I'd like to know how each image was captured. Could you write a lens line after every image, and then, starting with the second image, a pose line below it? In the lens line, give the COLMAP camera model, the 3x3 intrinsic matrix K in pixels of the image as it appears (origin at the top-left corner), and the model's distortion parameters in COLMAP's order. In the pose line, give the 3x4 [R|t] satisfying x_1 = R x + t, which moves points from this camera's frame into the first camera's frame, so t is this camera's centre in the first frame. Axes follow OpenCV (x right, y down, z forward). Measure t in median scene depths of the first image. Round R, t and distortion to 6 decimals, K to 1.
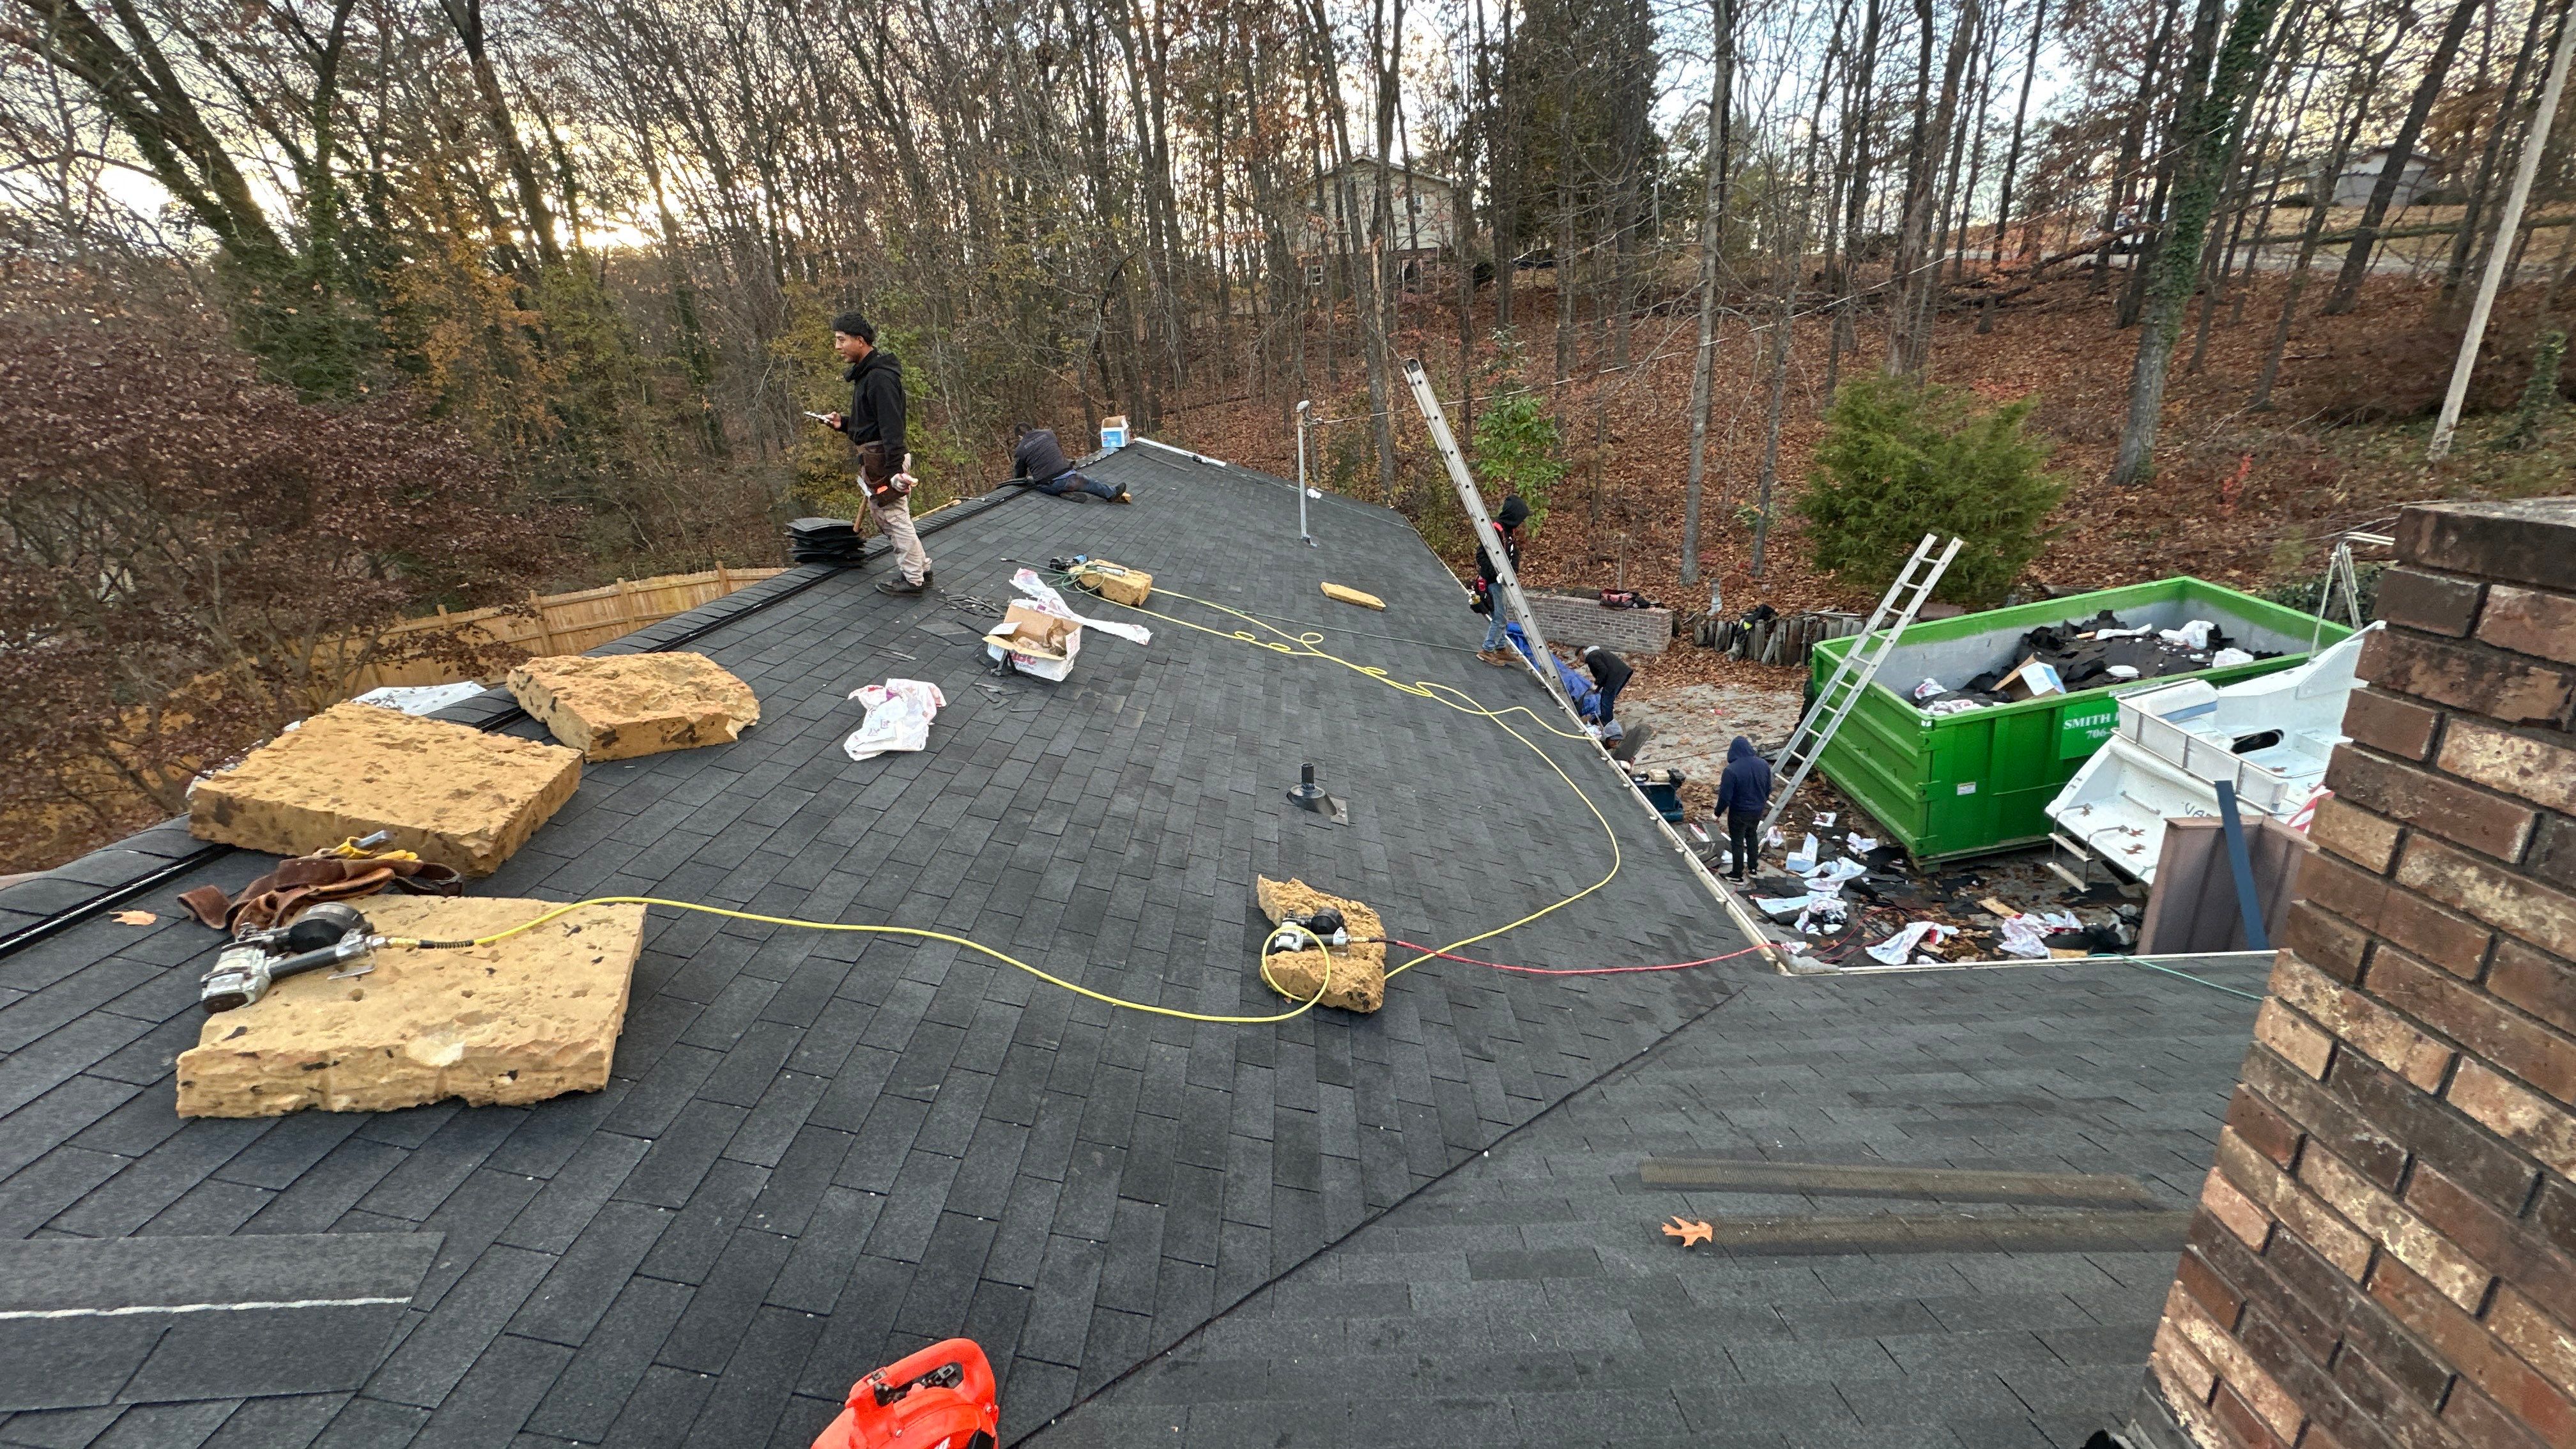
lens RADIAL K [[1029.2, 0, 1296.6], [0, 1029.2, 726.7], [0, 0, 1]] dist [-0.003619, 0.000758]
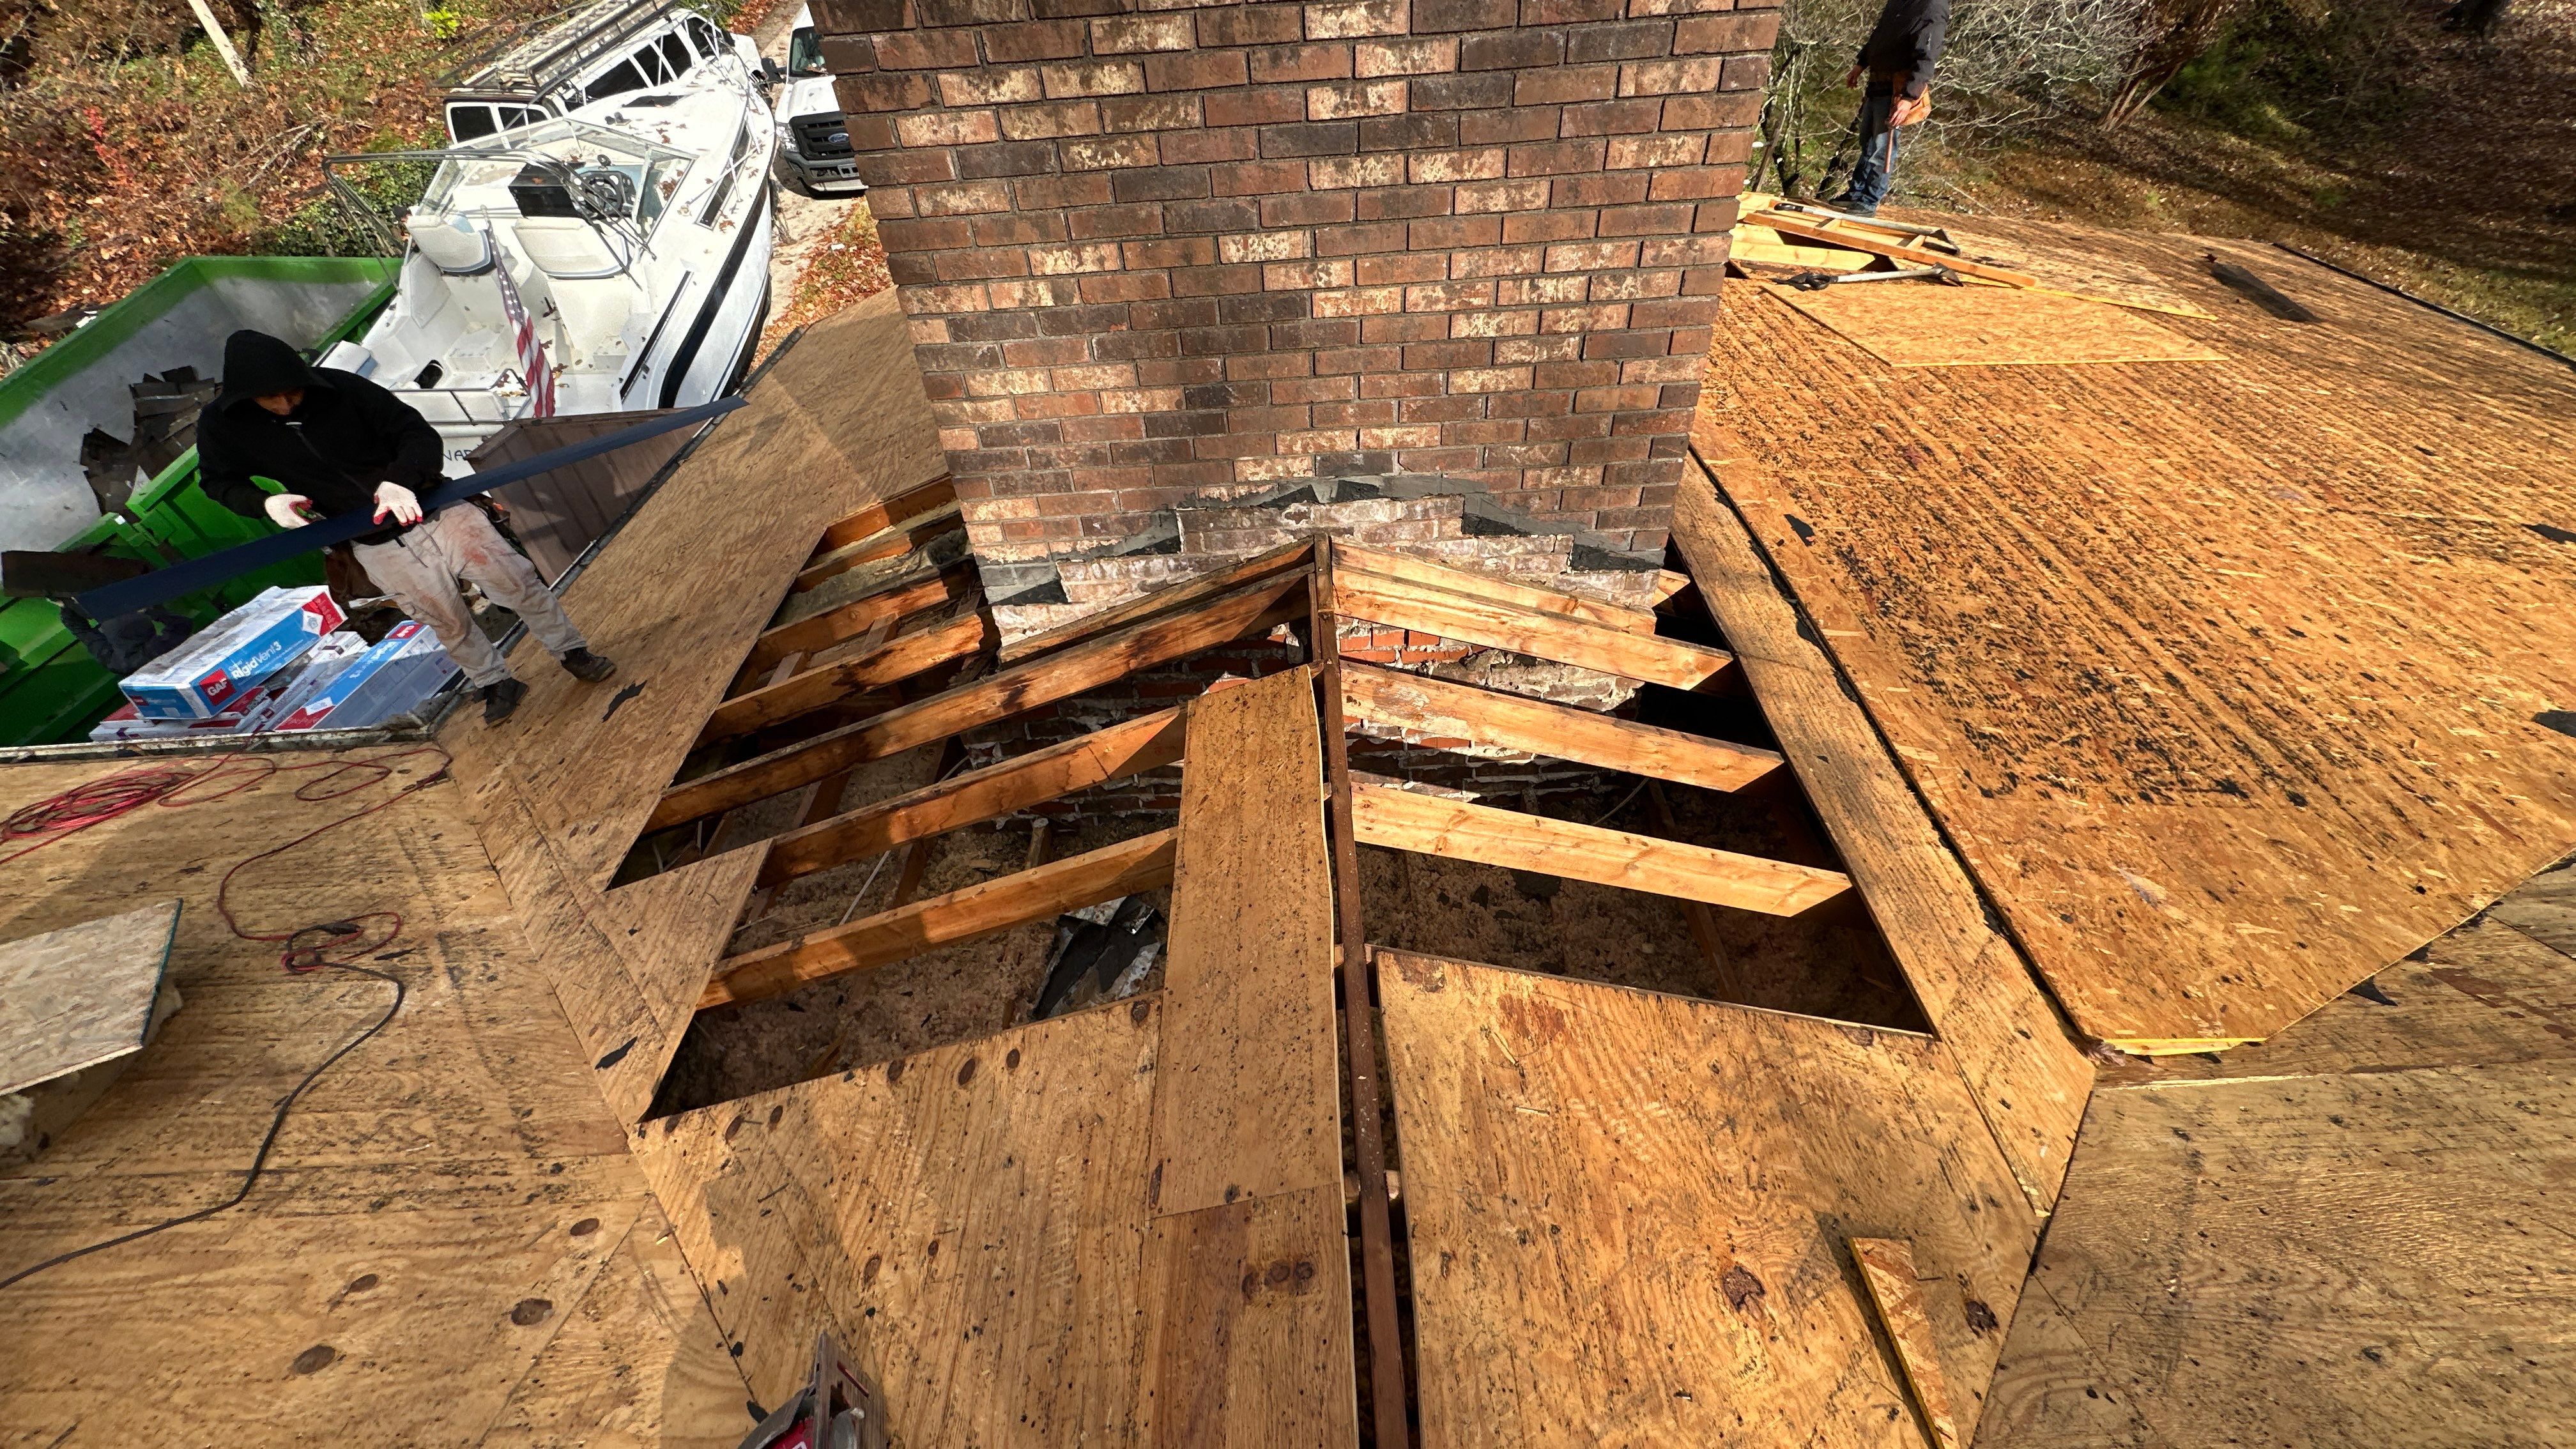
lens RADIAL K [[1029.2, 0, 1286.0], [0, 1029.2, 729.8], [0, 0, 1]] dist [-0.003619, 0.000758]
pose [[-0.005851, -0.625384, 0.780295, -0.110588], [0.380003, 0.720381, 0.580214, -0.001976], [-0.924967, 0.299910, 0.233433, 0.018802]]
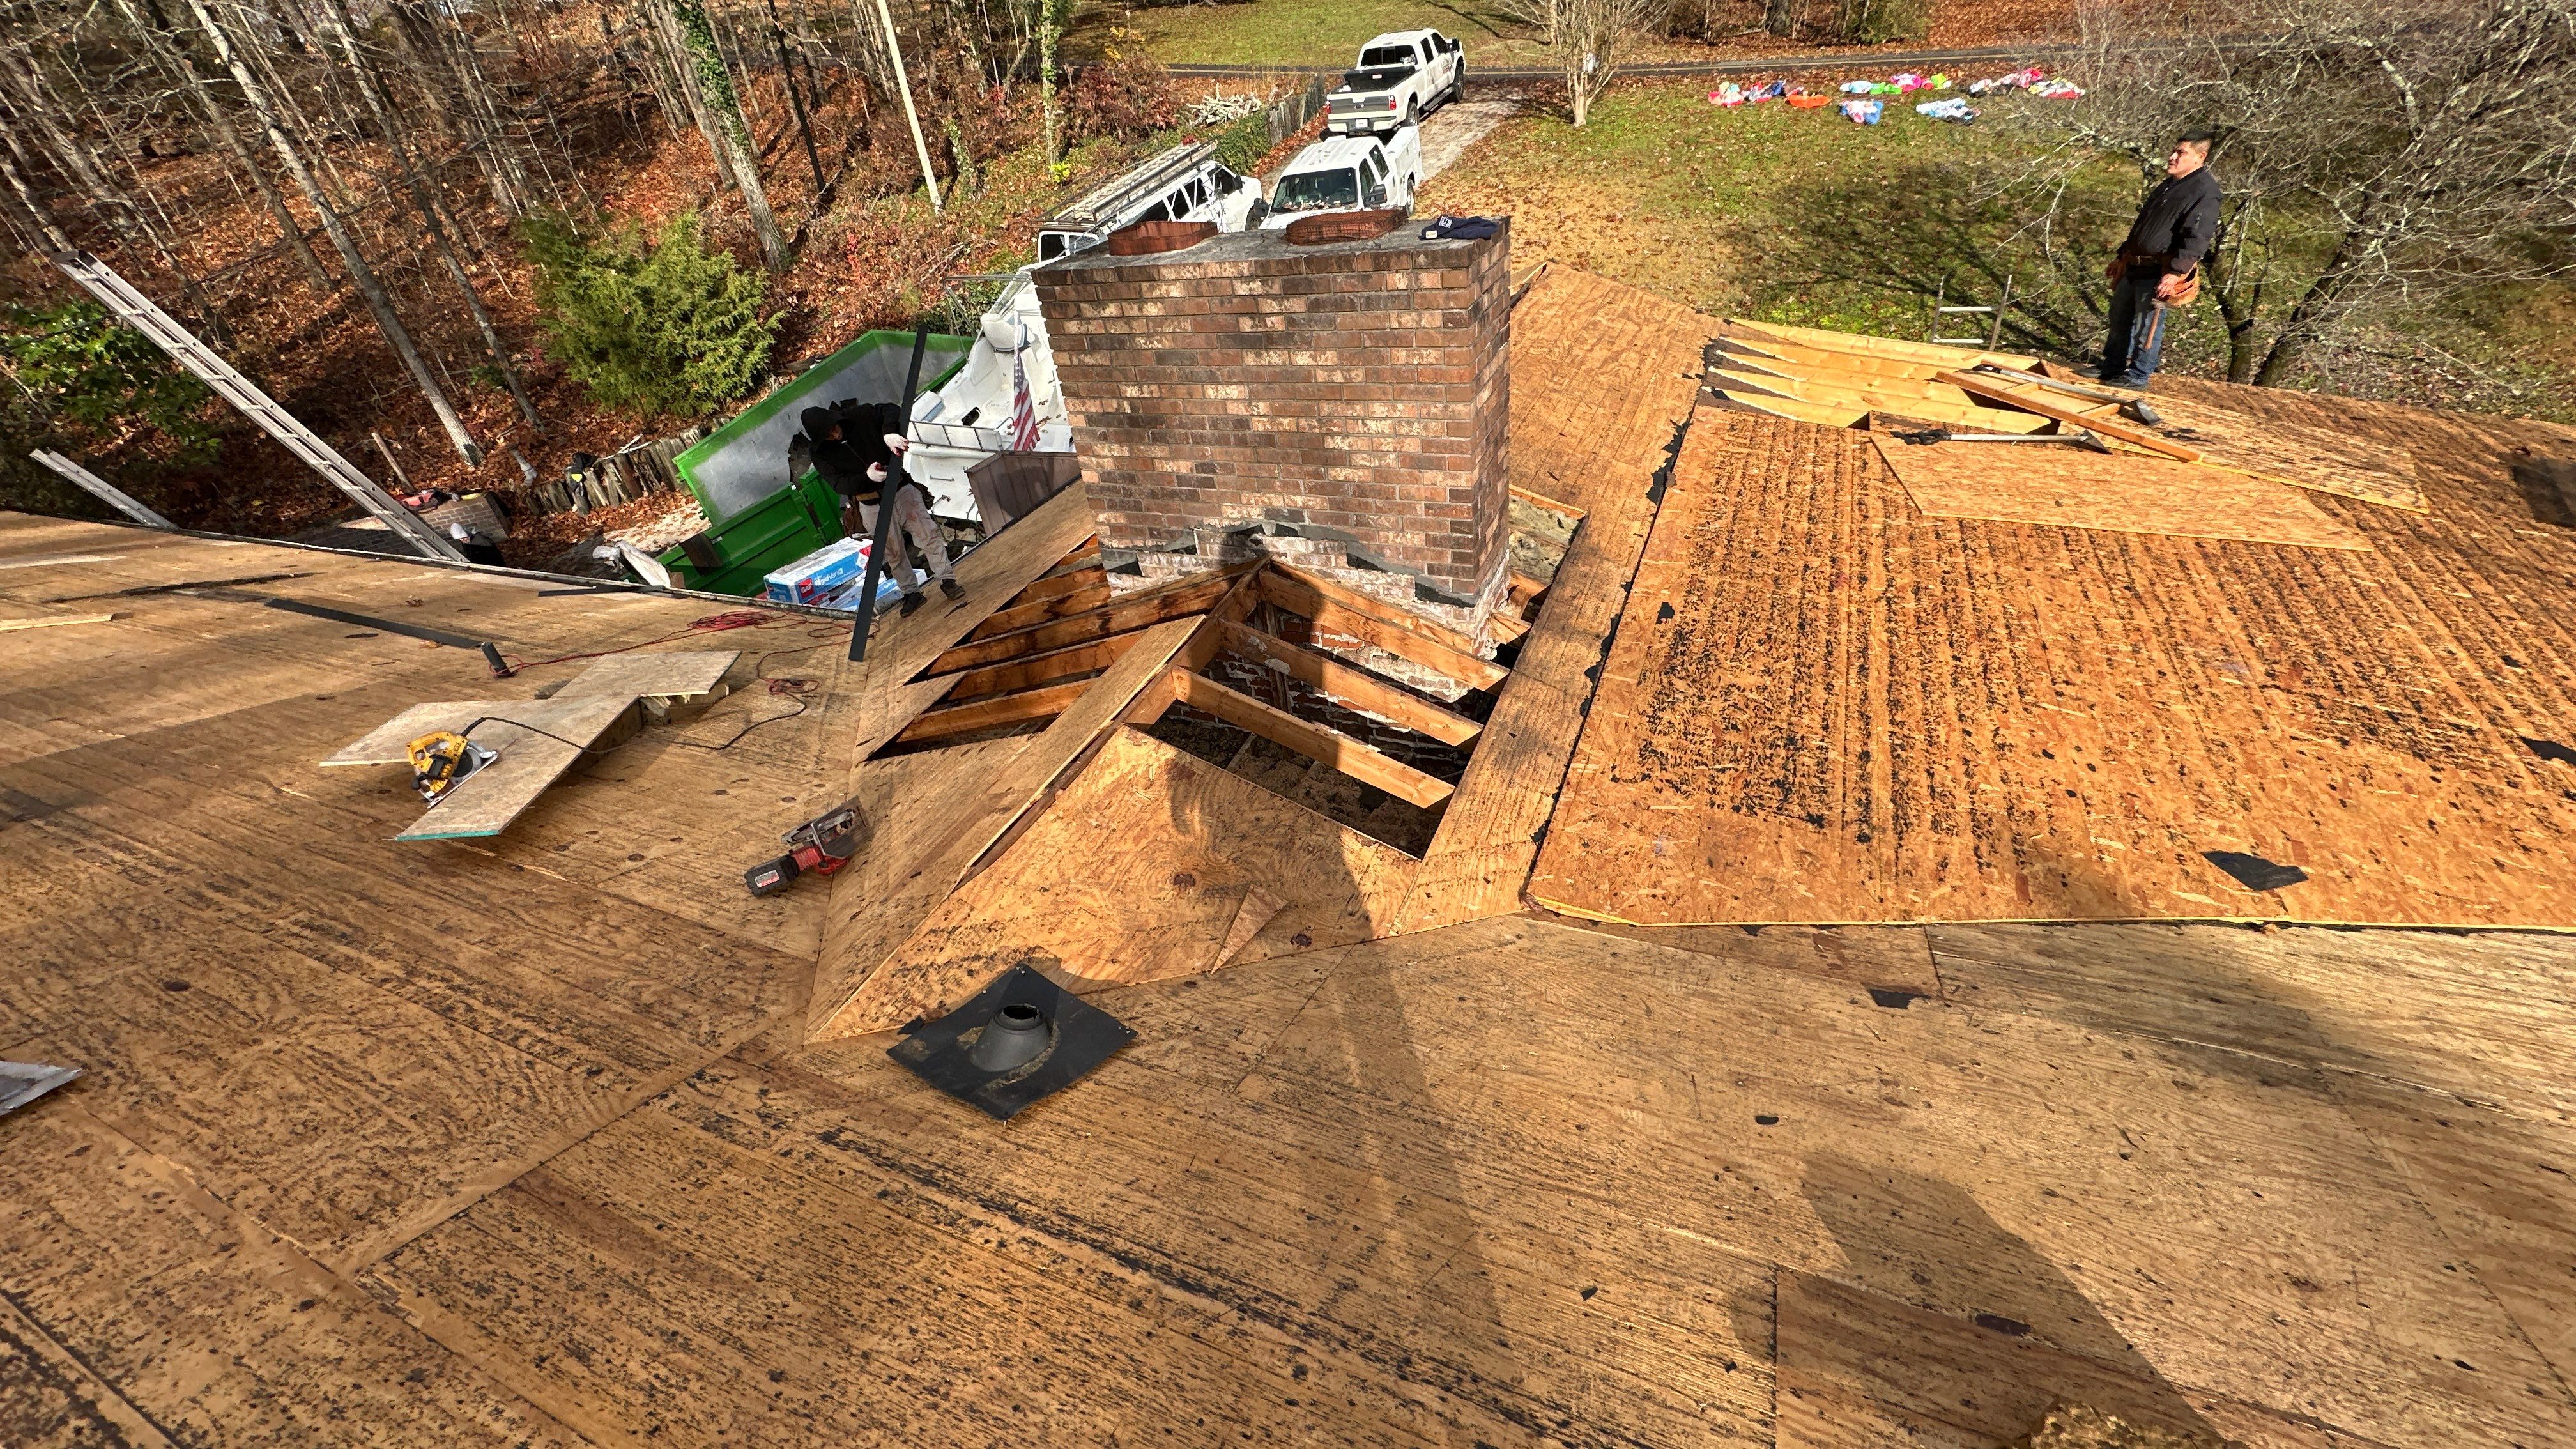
lens RADIAL K [[1029.2, 0, 1278.0], [0, 1029.2, 730.2], [0, 0, 1]] dist [-0.003619, 0.000758]
pose [[0.423232, -0.519743, 0.742120, -0.233920], [0.392887, 0.843360, 0.366583, 0.019380], [-0.816403, 0.136420, 0.561137, -0.173190]]
